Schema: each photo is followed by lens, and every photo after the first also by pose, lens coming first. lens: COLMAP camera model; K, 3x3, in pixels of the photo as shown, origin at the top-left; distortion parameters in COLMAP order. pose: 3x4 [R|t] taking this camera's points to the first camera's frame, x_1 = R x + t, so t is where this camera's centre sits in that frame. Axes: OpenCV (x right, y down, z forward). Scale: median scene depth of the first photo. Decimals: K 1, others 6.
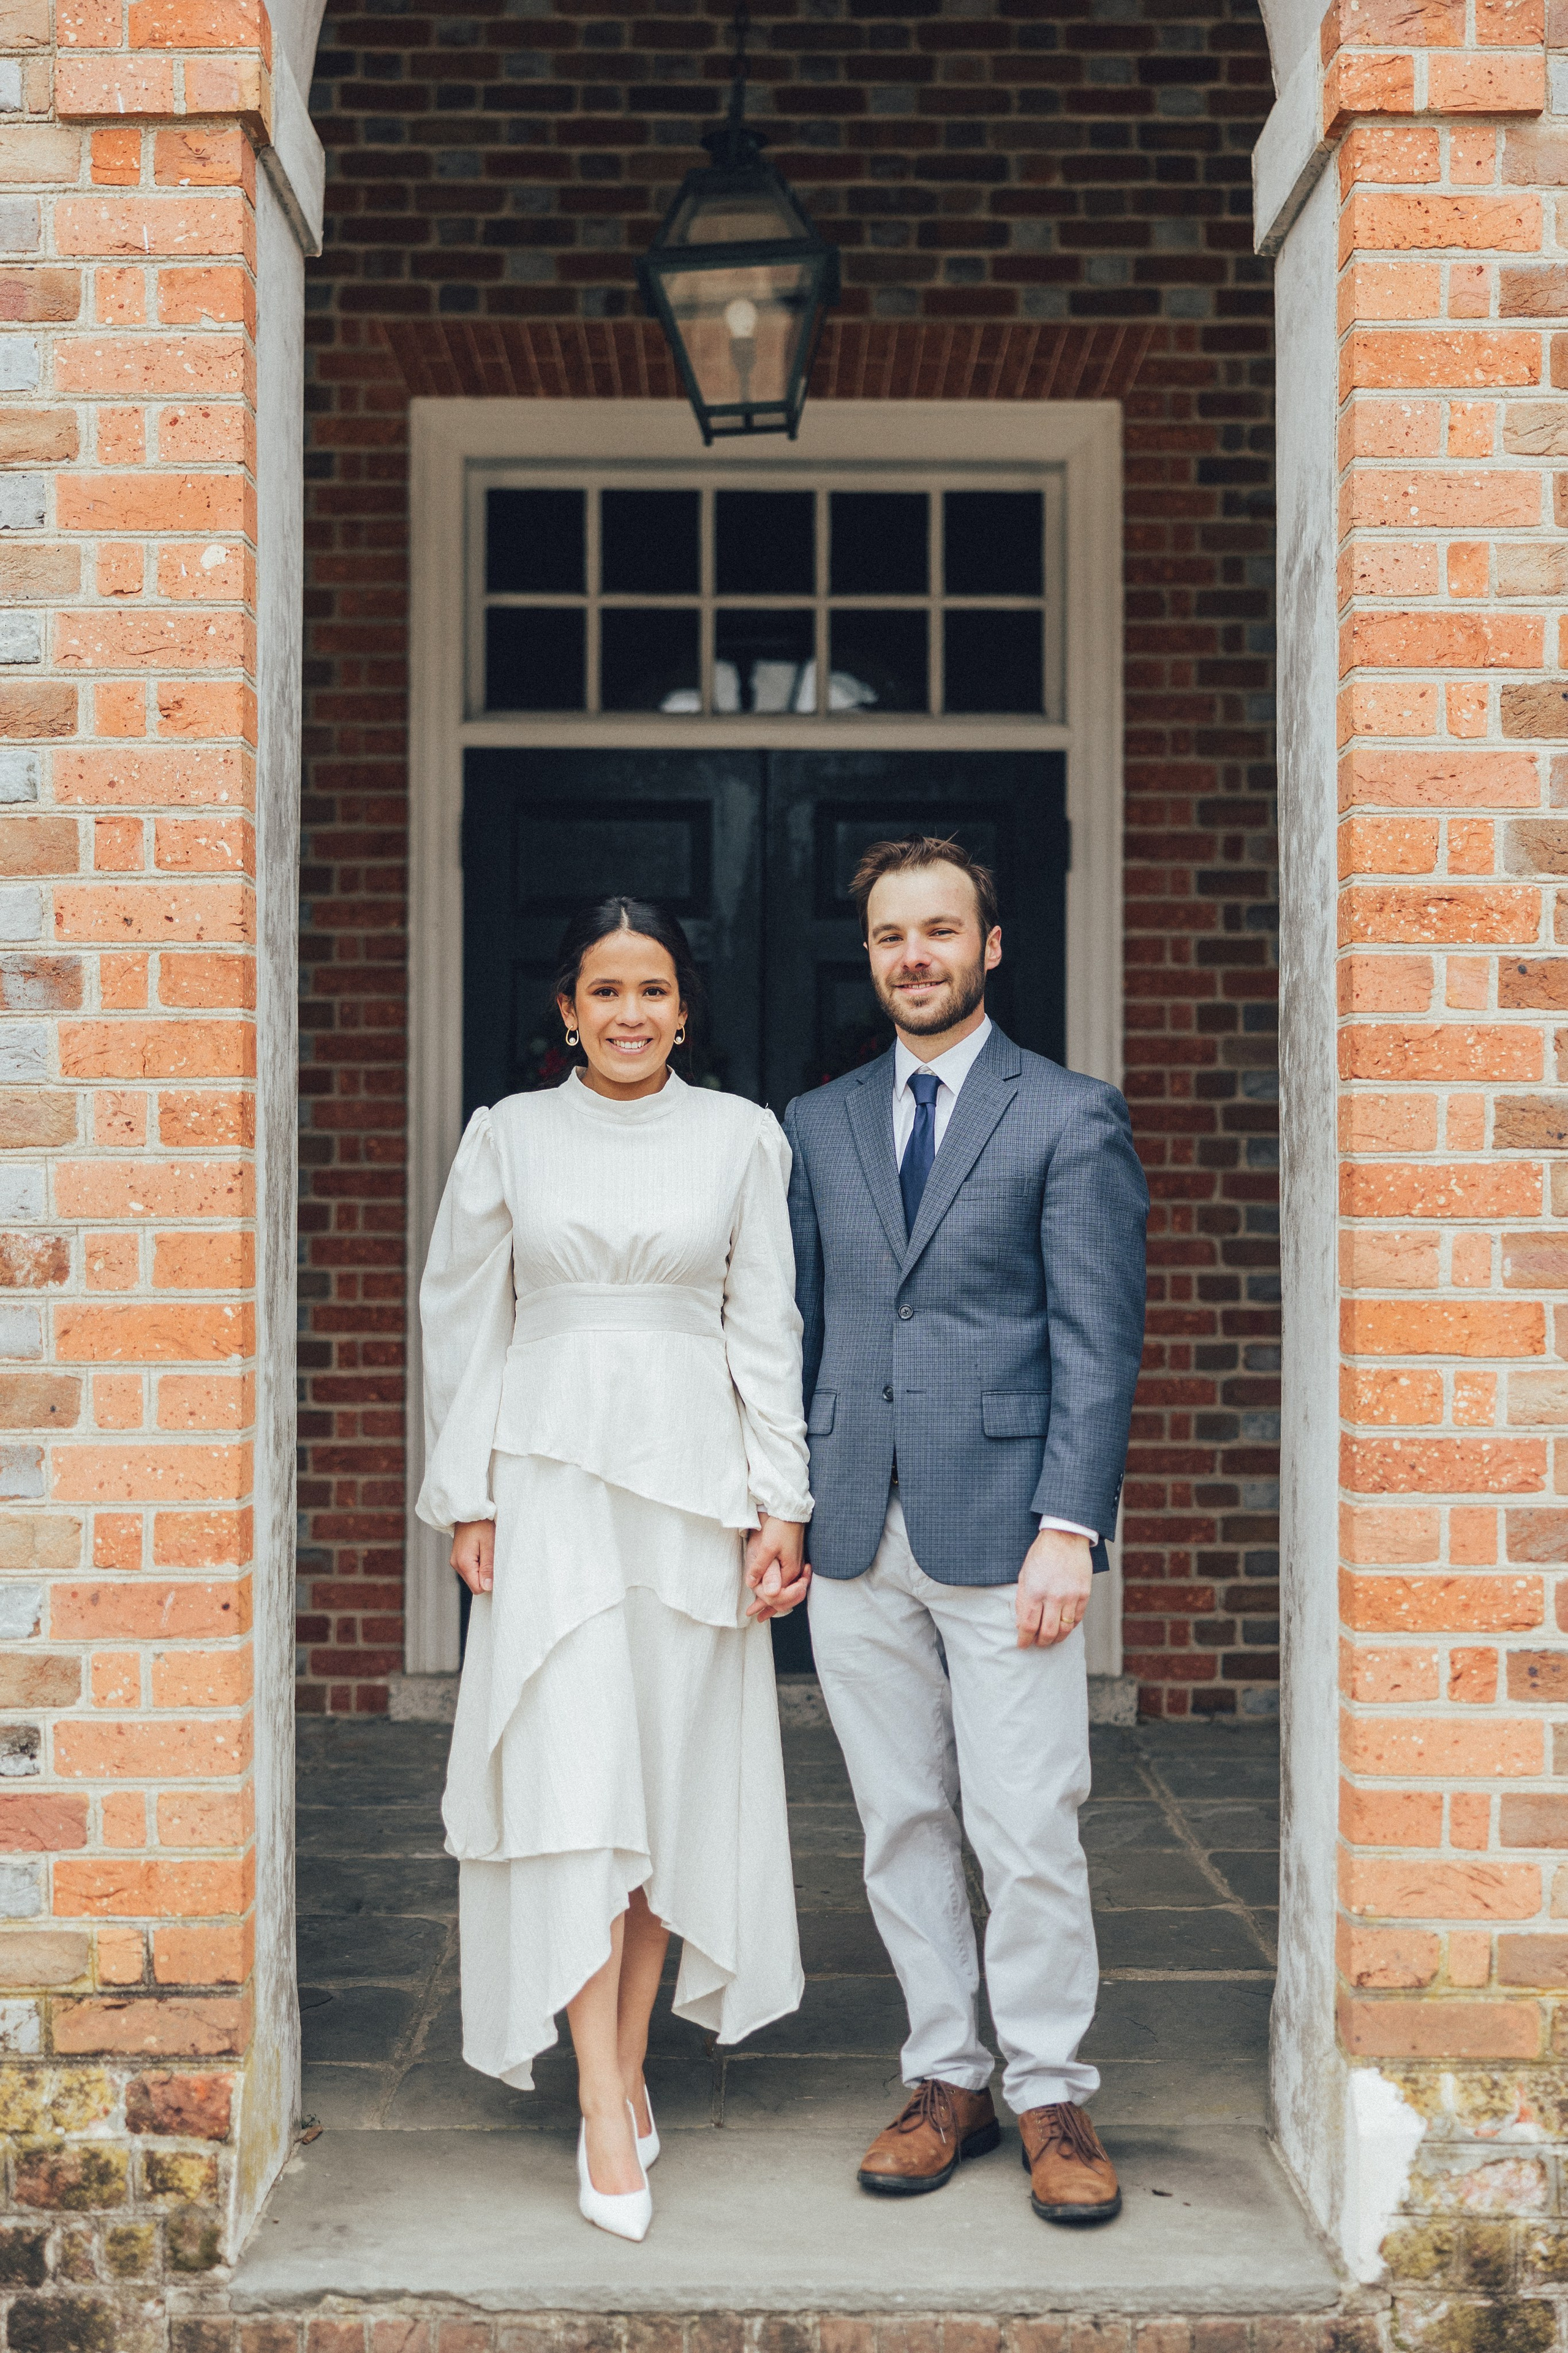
lens RADIAL K [[3195.0, 0, 790.0], [0, 3195.0, 1192.6], [0, 0, 1]] dist [0.035150, 0.000000]
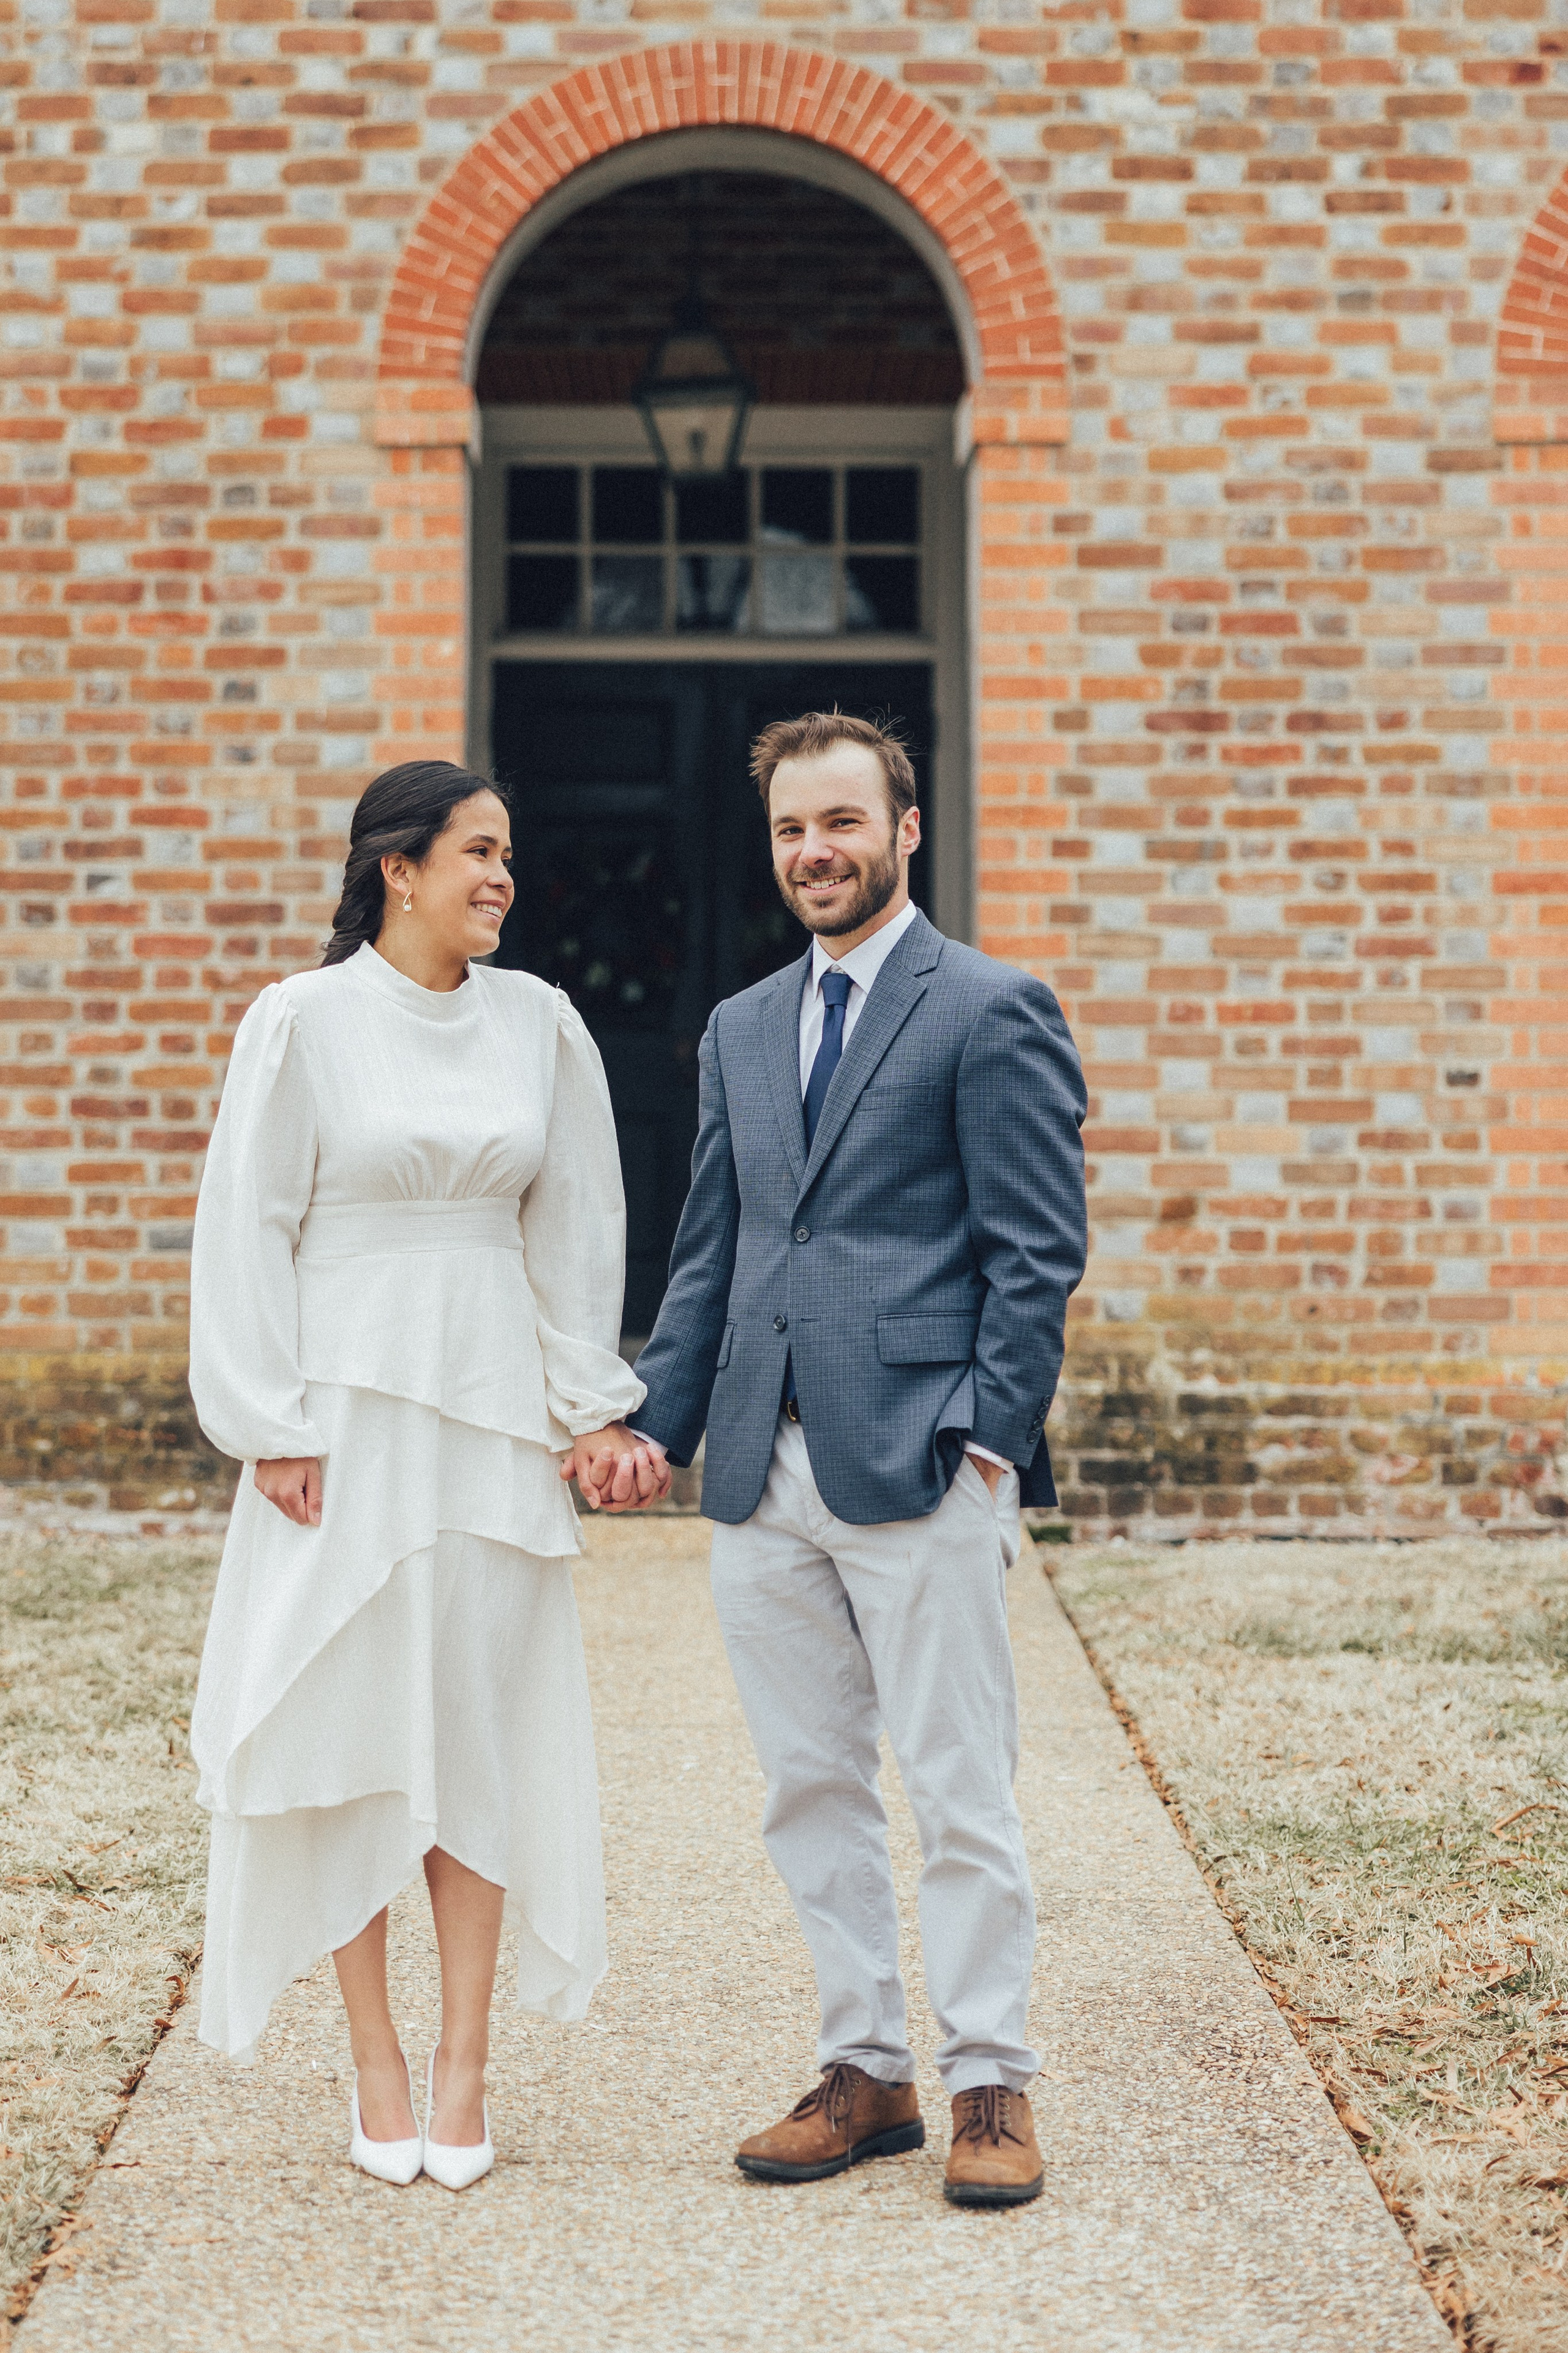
lens RADIAL K [[4379.6, 0, 774.3], [0, 4379.6, 1170.7], [0, 0, 1]] dist [0.178882, 0.000000]
pose [[0.999983, 0.000189, -0.005844, 0.057439], [-0.000136, 0.999960, 0.008978, 0.128187], [0.005845, -0.008977, 0.999943, -2.046938]]
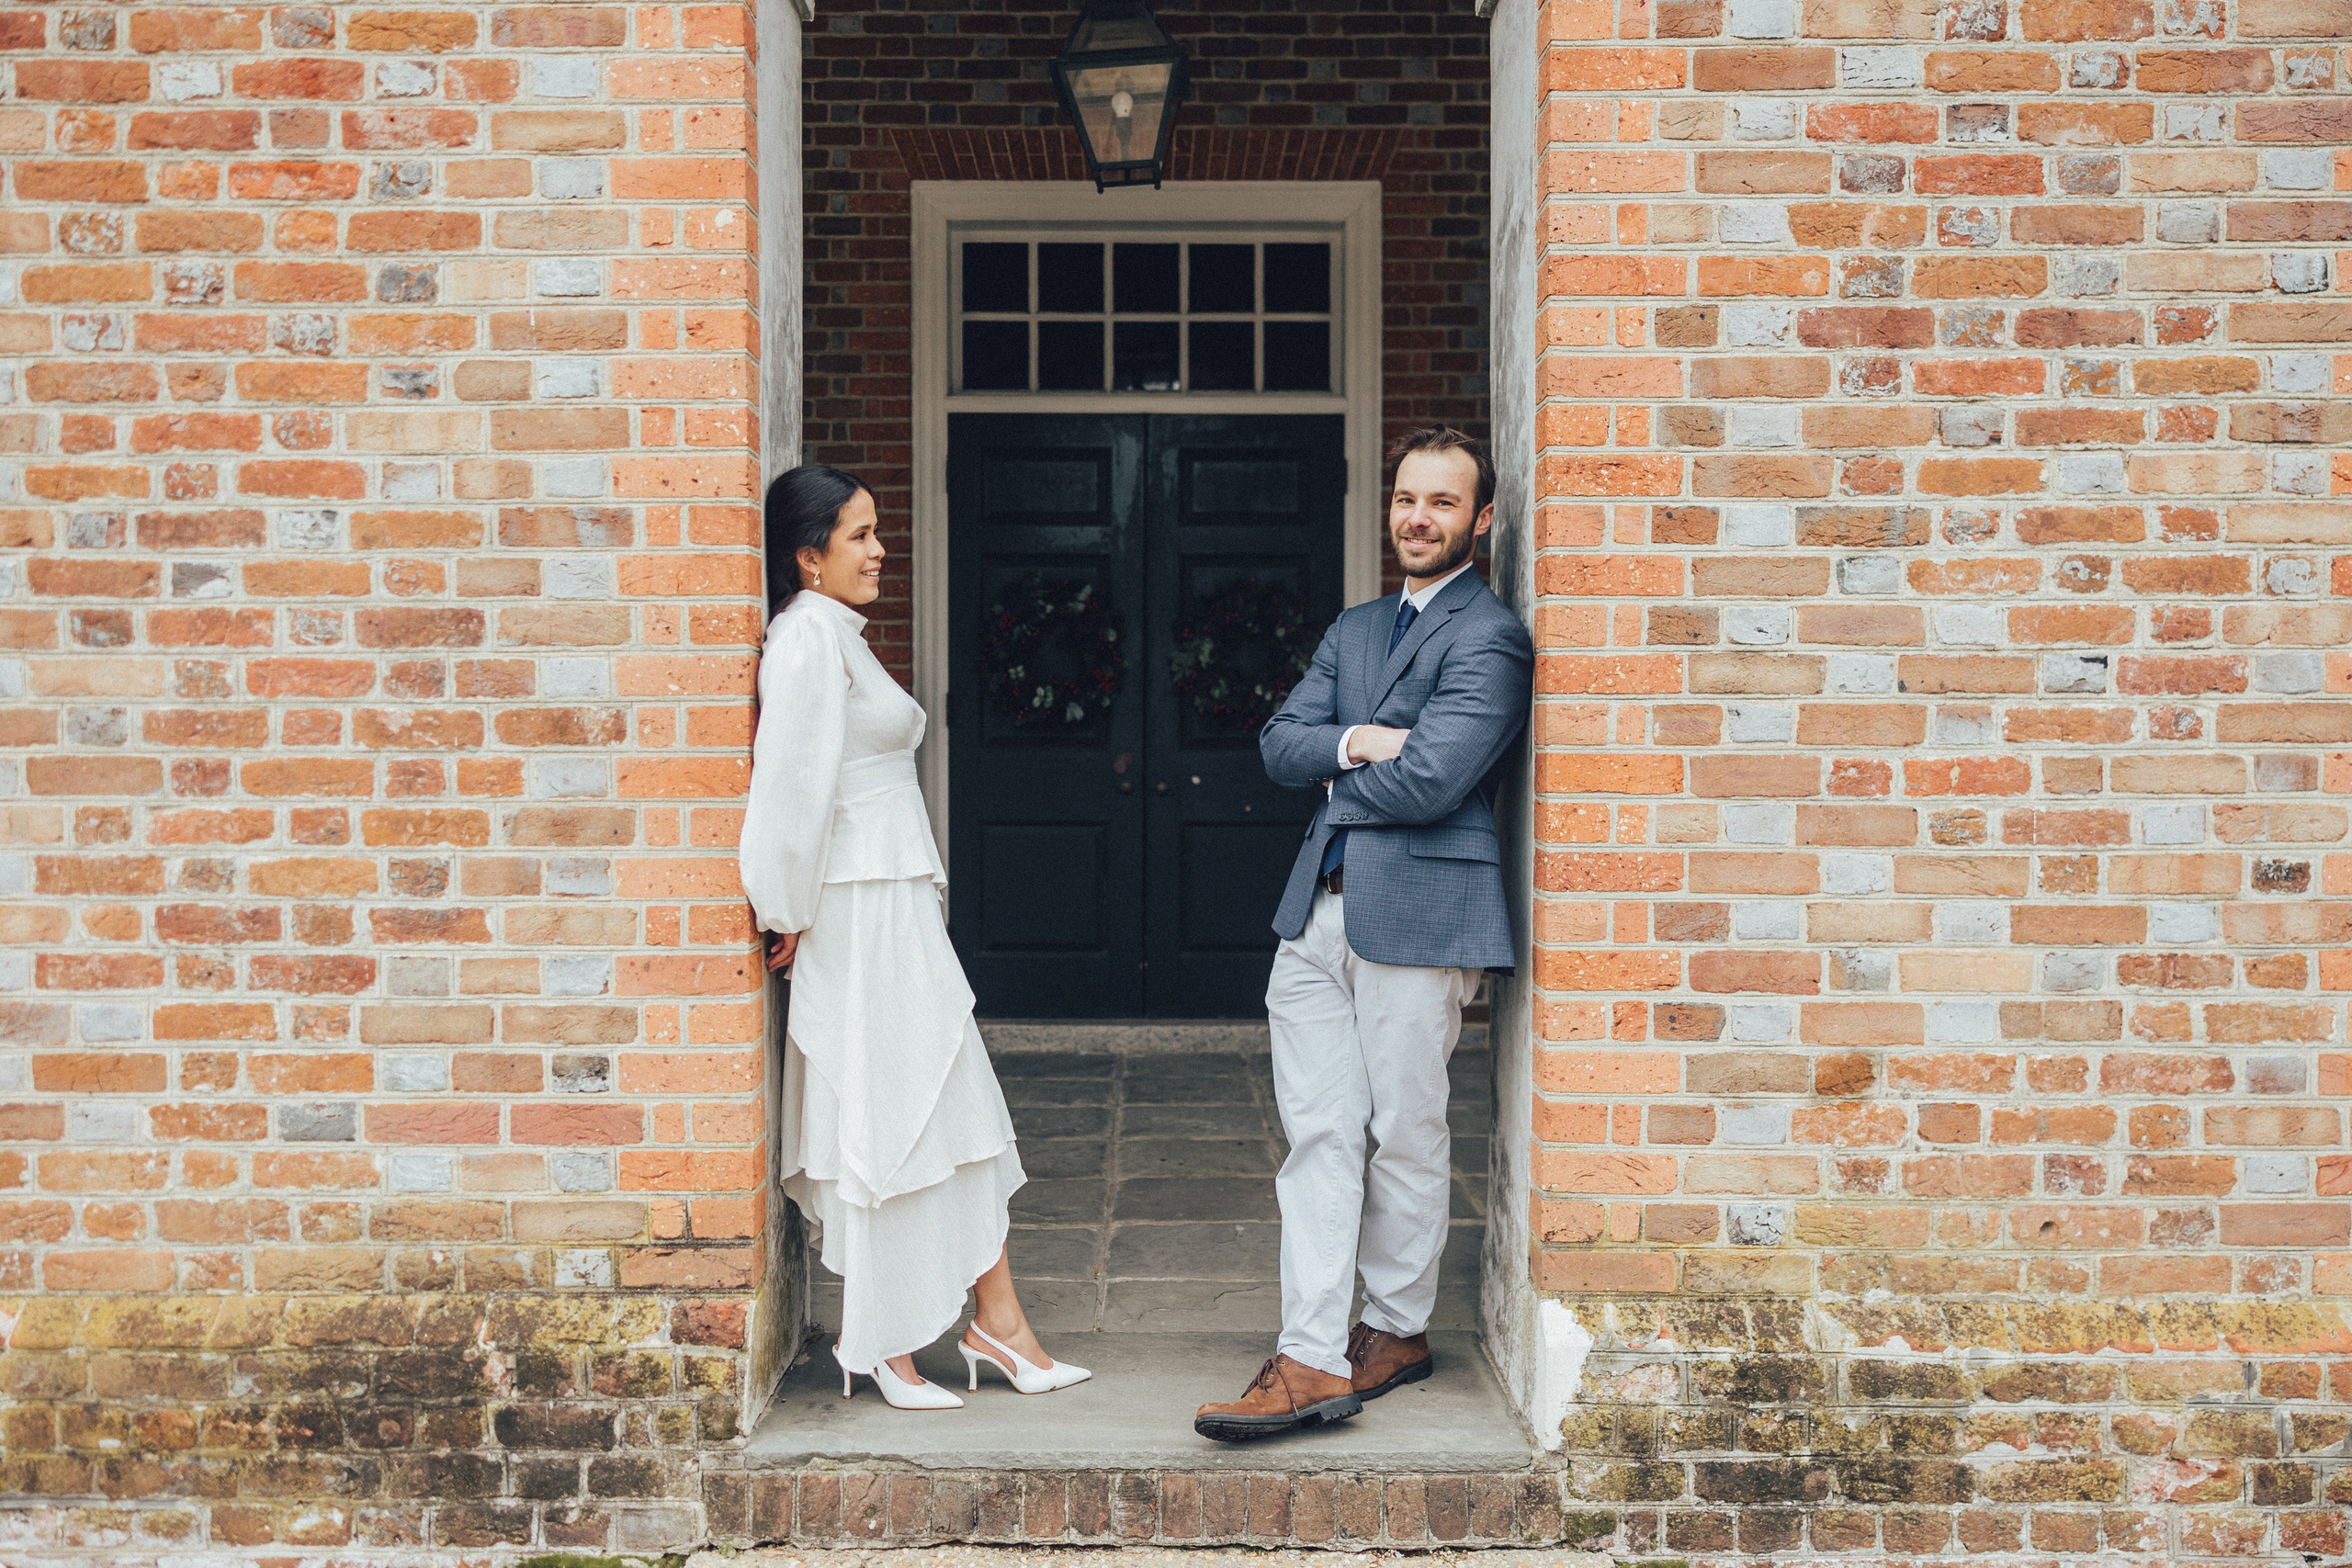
lens RADIAL K [[1811.4, 0, 1172.7], [0, 1811.4, 806.6], [0, 0, 1]] dist [0.017265, 0.010618]
pose [[0.999939, -0.000777, -0.011019, 0.022425], [0.001161, 0.999391, 0.034875, 0.028829], [0.010986, -0.034886, 0.999331, 0.208043]]
